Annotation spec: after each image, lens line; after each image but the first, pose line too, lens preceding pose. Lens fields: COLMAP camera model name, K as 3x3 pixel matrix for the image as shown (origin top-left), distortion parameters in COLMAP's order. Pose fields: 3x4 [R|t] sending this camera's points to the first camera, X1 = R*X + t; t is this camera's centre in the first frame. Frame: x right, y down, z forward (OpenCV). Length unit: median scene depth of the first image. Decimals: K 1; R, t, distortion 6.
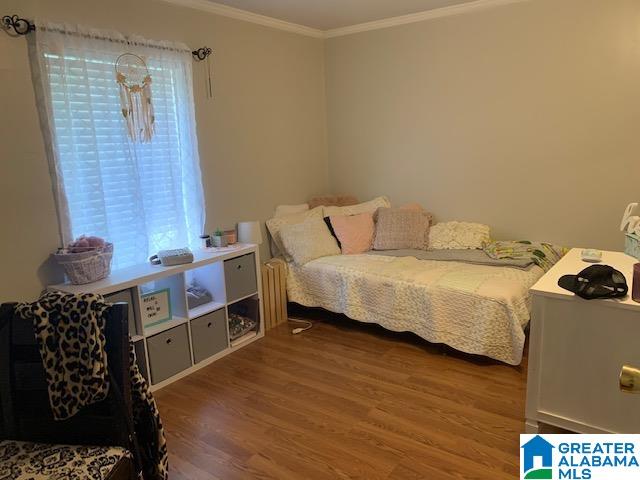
lens RADIAL K [[493.5, 0, 316.0], [0, 493.5, 238.3], [0, 0, 1]] dist [0.066745, -0.054127]
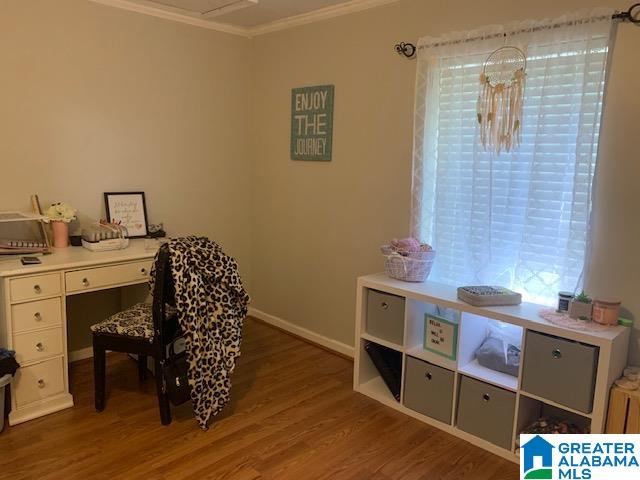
lens RADIAL K [[493.5, 0, 314.7], [0, 493.5, 241.9], [0, 0, 1]] dist [0.066745, -0.054127]
pose [[-0.146773, 0.204288, -0.967845, 0.541550], [-0.203618, 0.951247, 0.231663, -0.183103], [0.967986, 0.231073, -0.098021, 0.830928]]
